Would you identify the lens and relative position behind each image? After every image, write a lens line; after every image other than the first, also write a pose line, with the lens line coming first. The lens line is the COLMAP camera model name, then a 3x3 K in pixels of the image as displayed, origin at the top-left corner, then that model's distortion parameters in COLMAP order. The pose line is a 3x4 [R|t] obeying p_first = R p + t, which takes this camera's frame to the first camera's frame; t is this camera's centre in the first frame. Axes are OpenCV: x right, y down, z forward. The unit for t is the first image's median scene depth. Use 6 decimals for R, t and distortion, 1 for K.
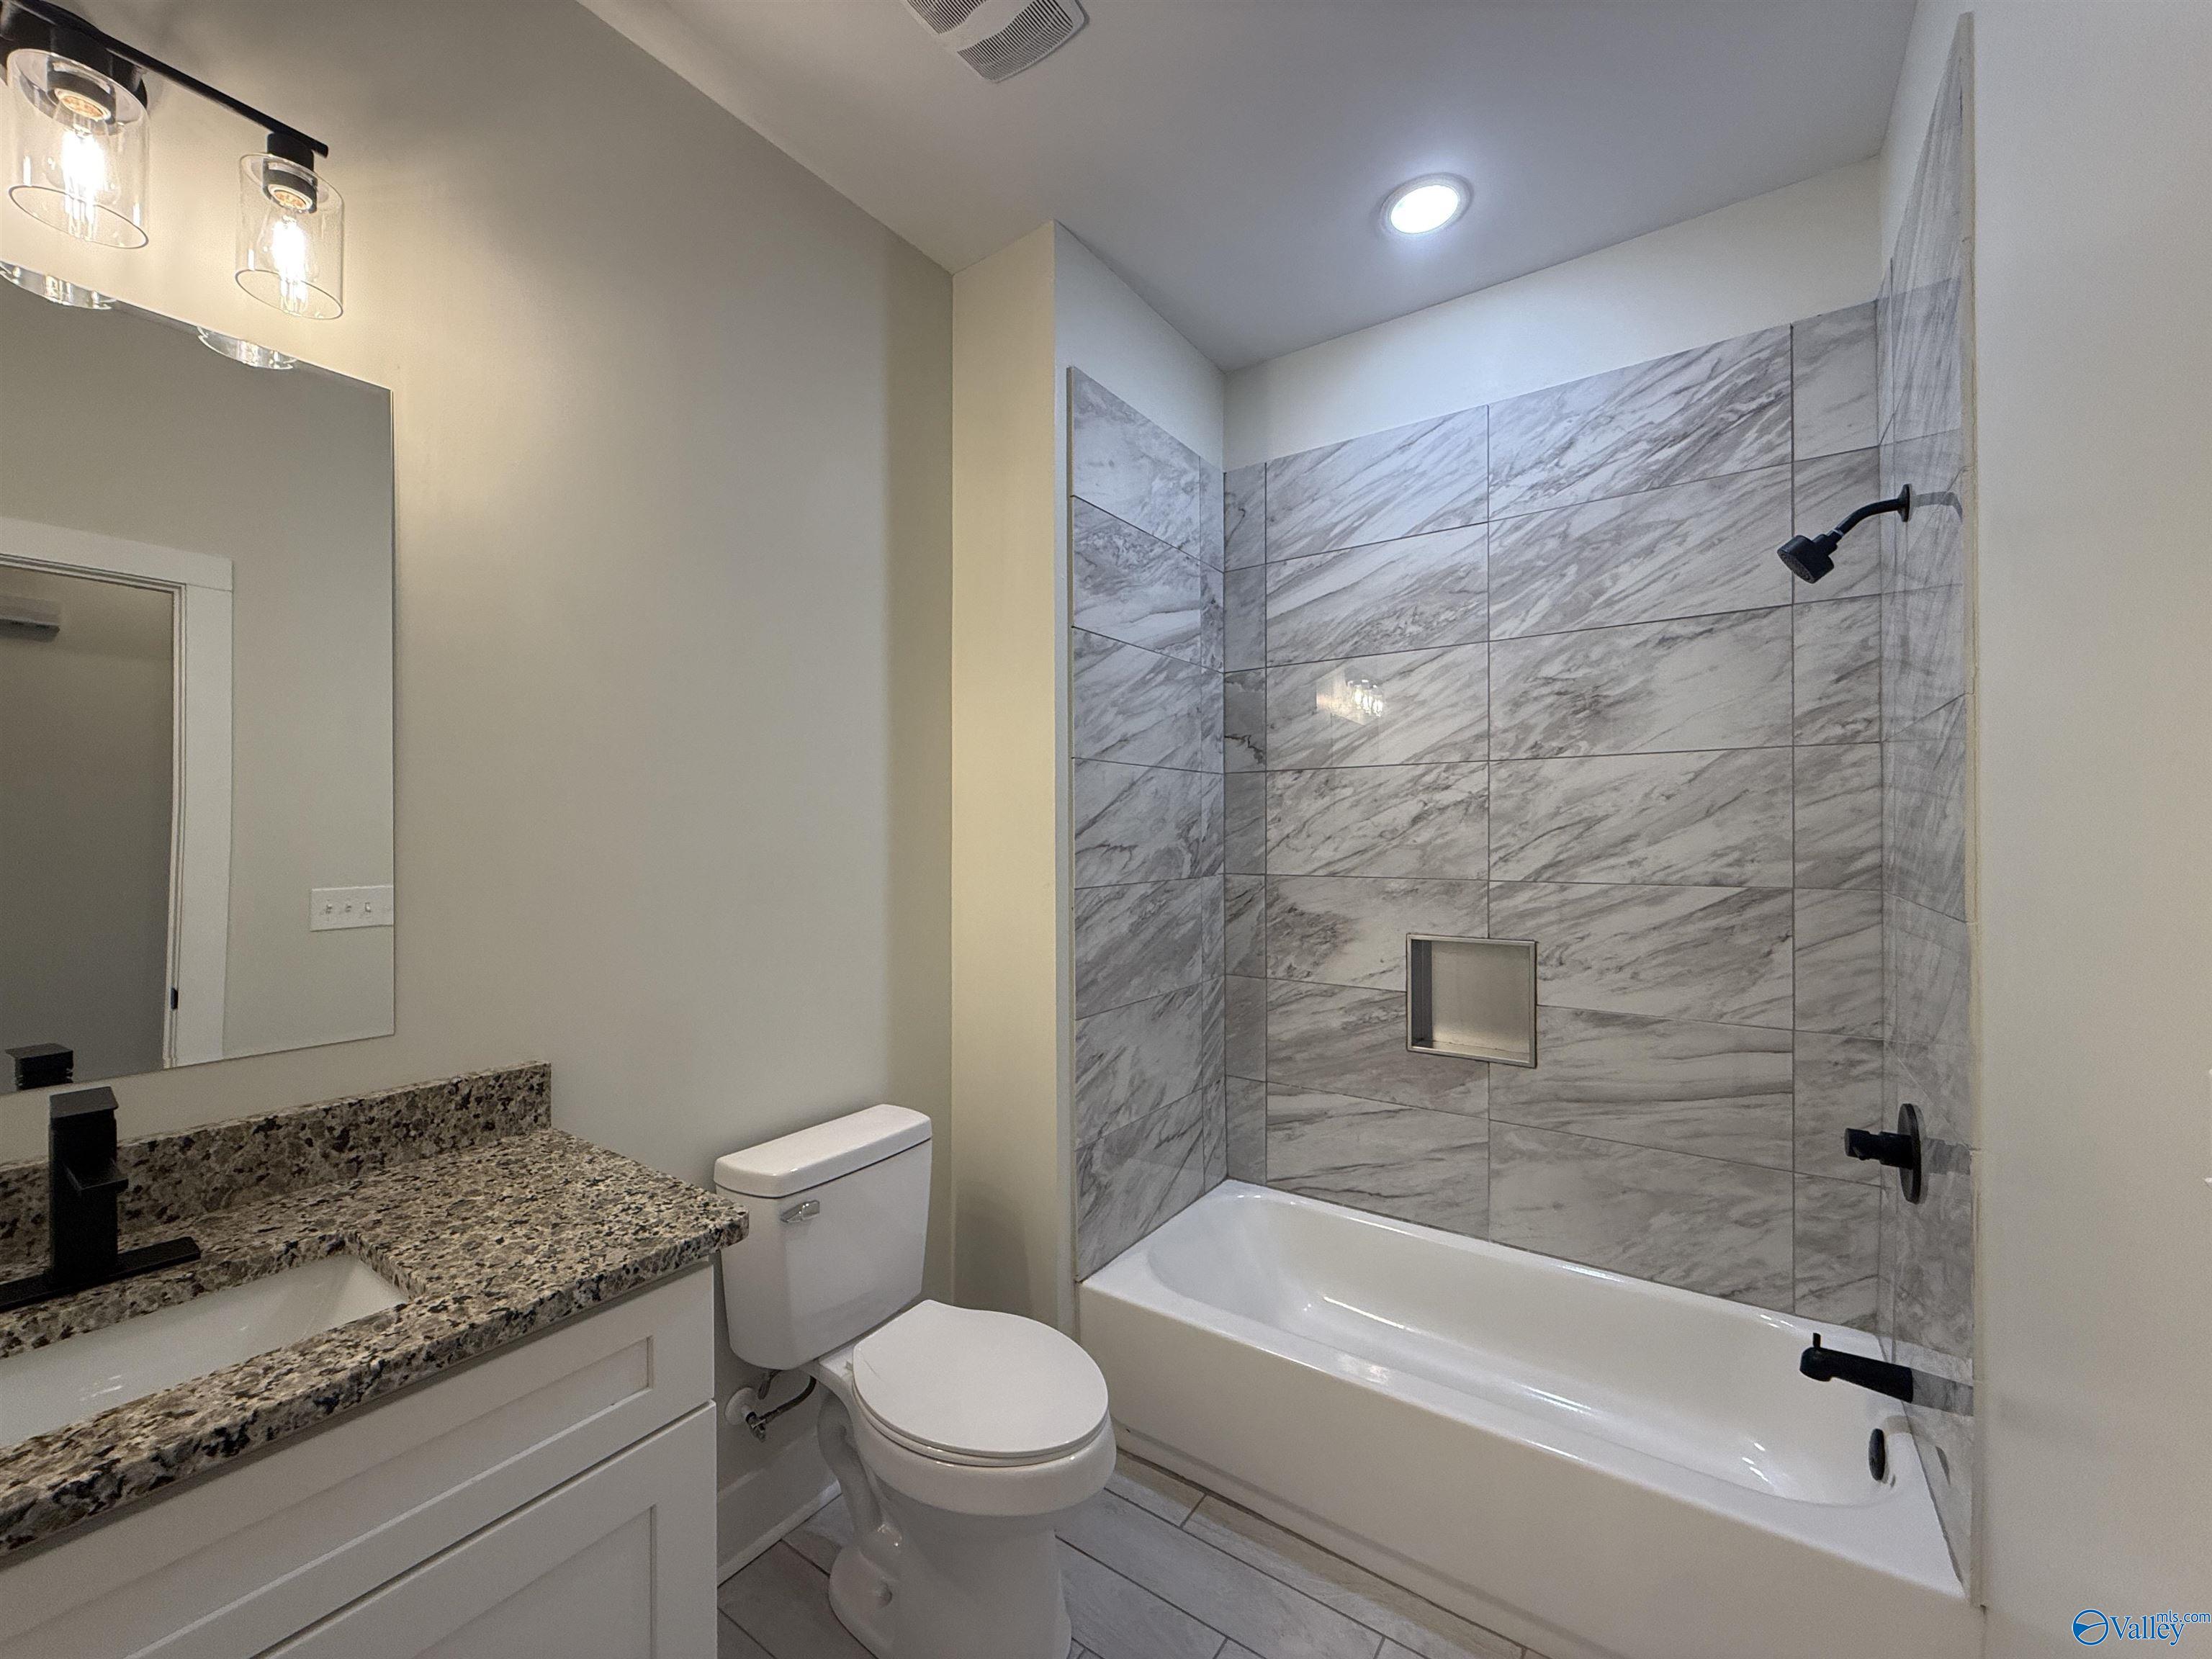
lens RADIAL K [[875.1, 0, 1098.3], [0, 875.1, 835.2], [0, 0, 1]] dist [-0.002097, -0.000185]
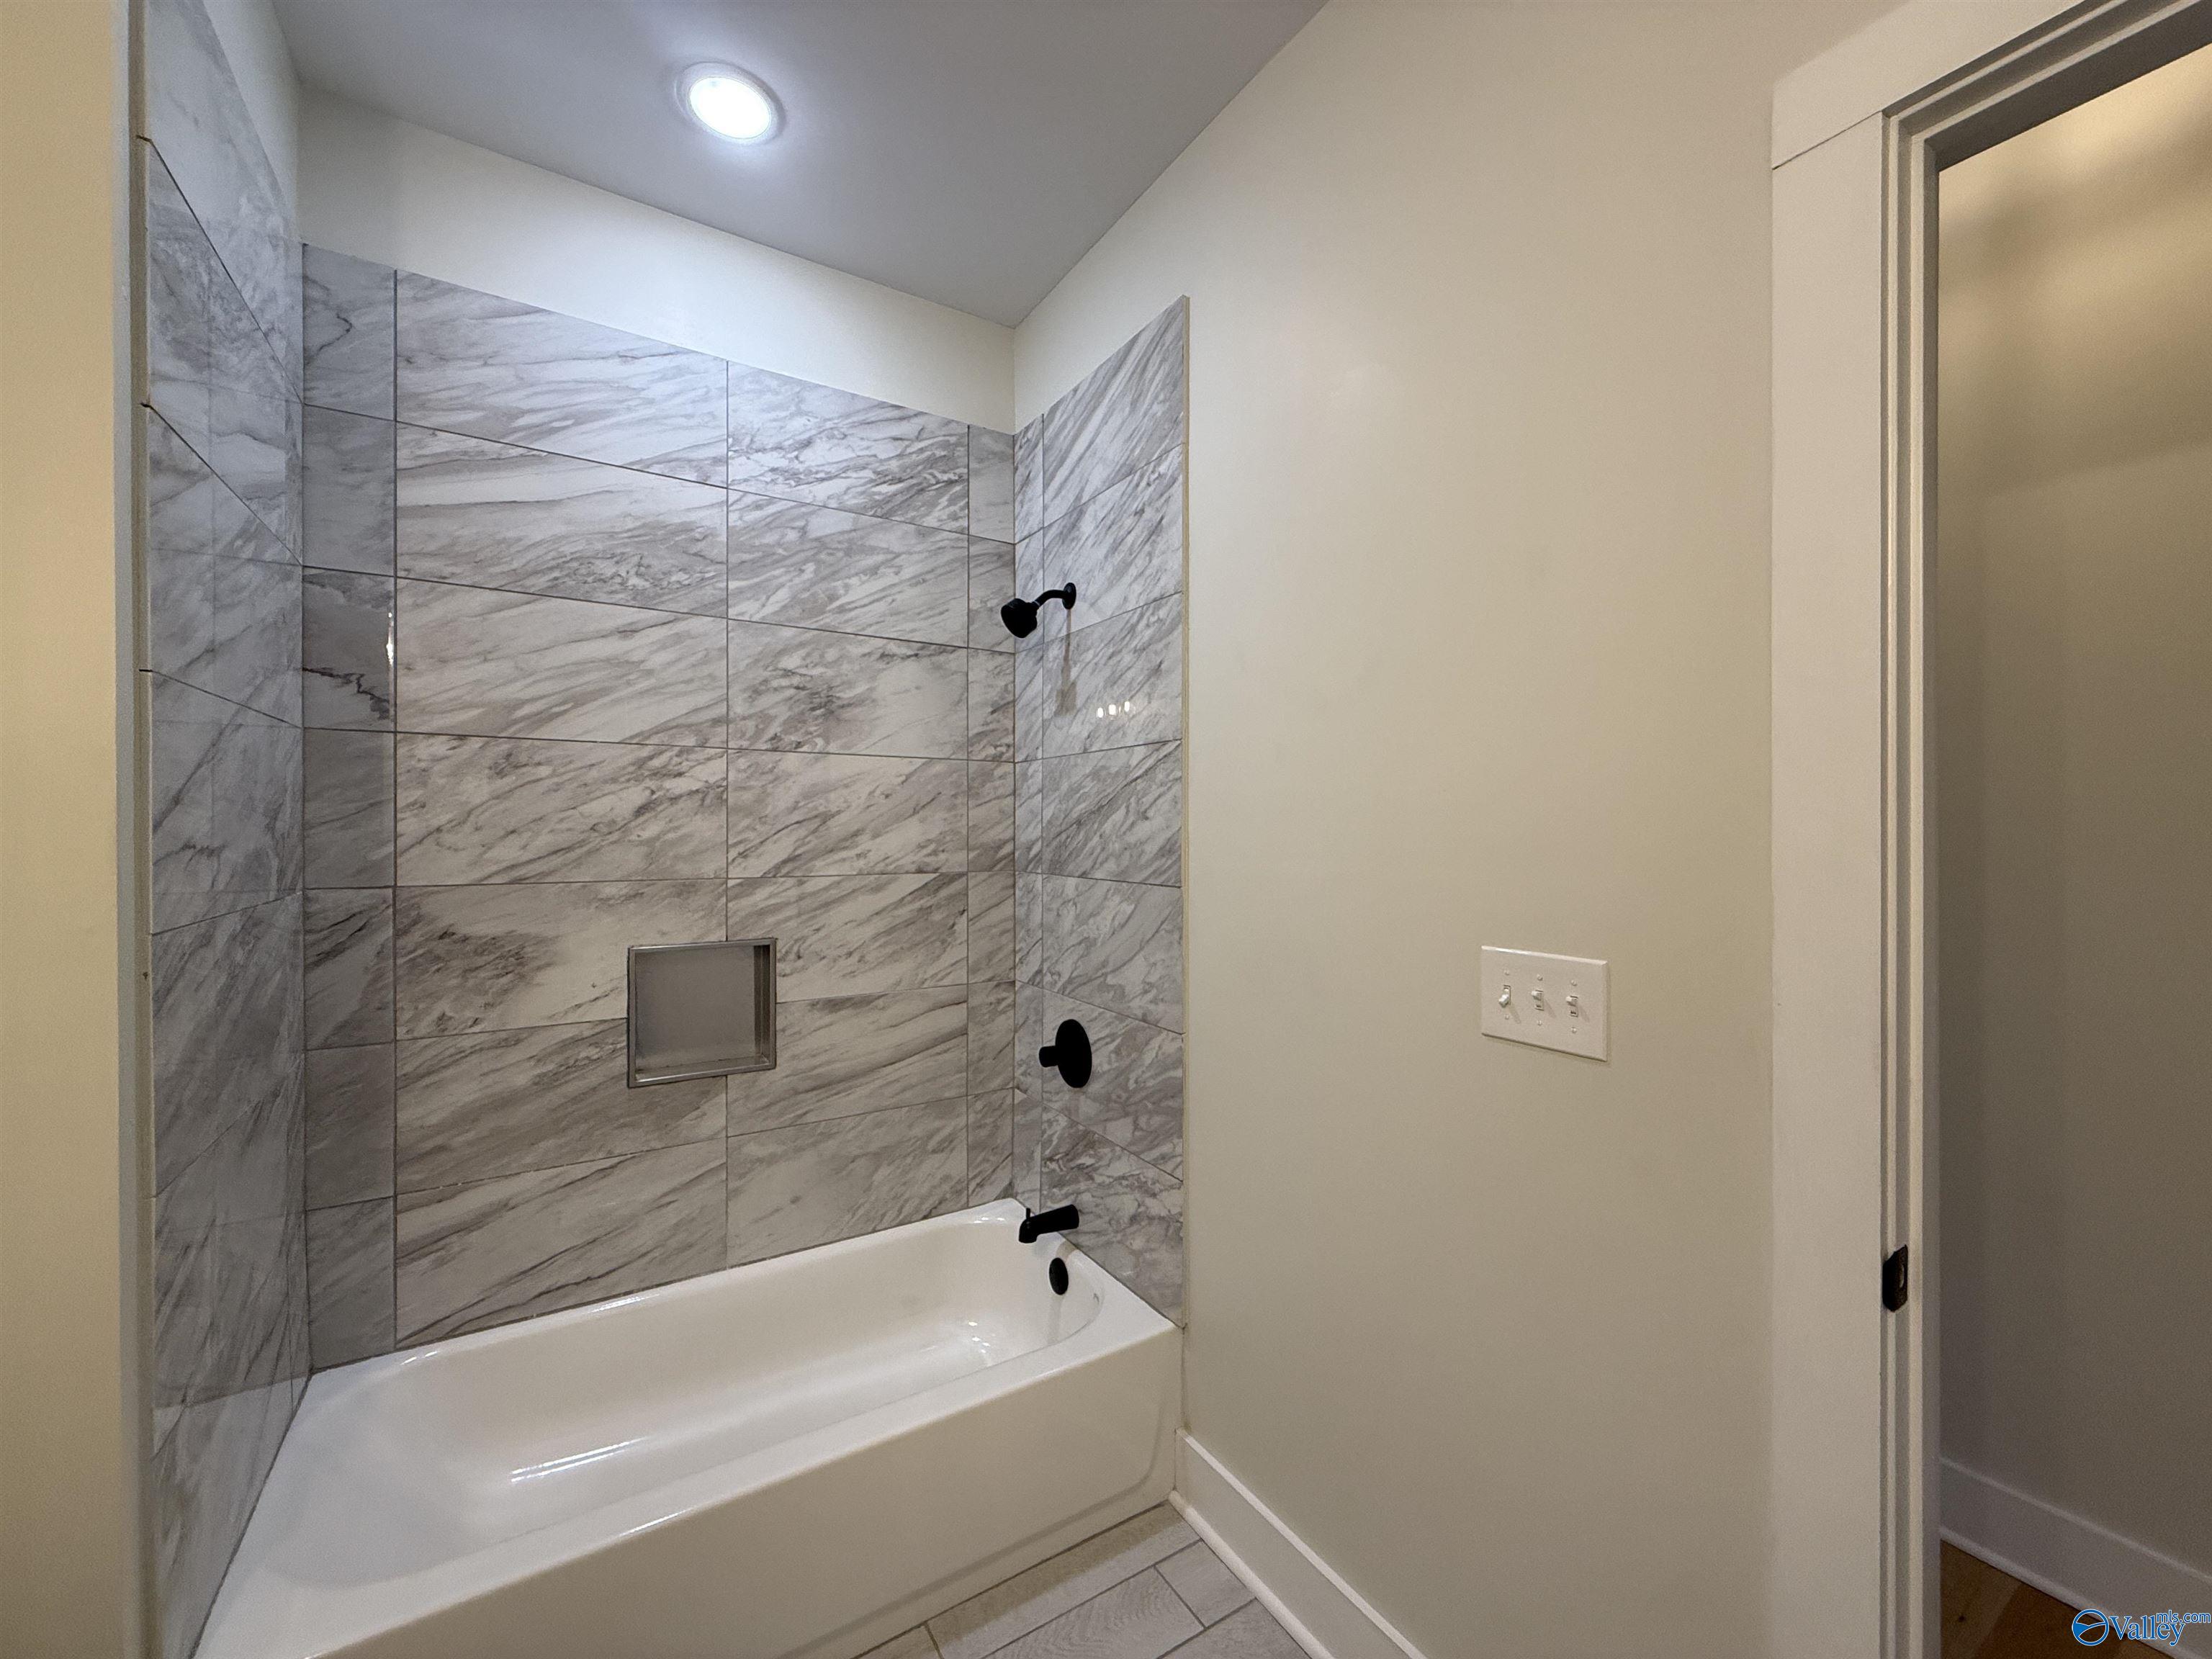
lens RADIAL K [[877.7, 0, 1101.5], [0, 877.7, 836.1], [0, 0, 1]] dist [0.000649, -0.000317]
pose [[0.382050, -0.003033, 0.924137, -0.265058], [-0.003038, 0.999985, 0.004538, 0.001911], [-0.924137, -0.004541, 0.382035, 0.290837]]
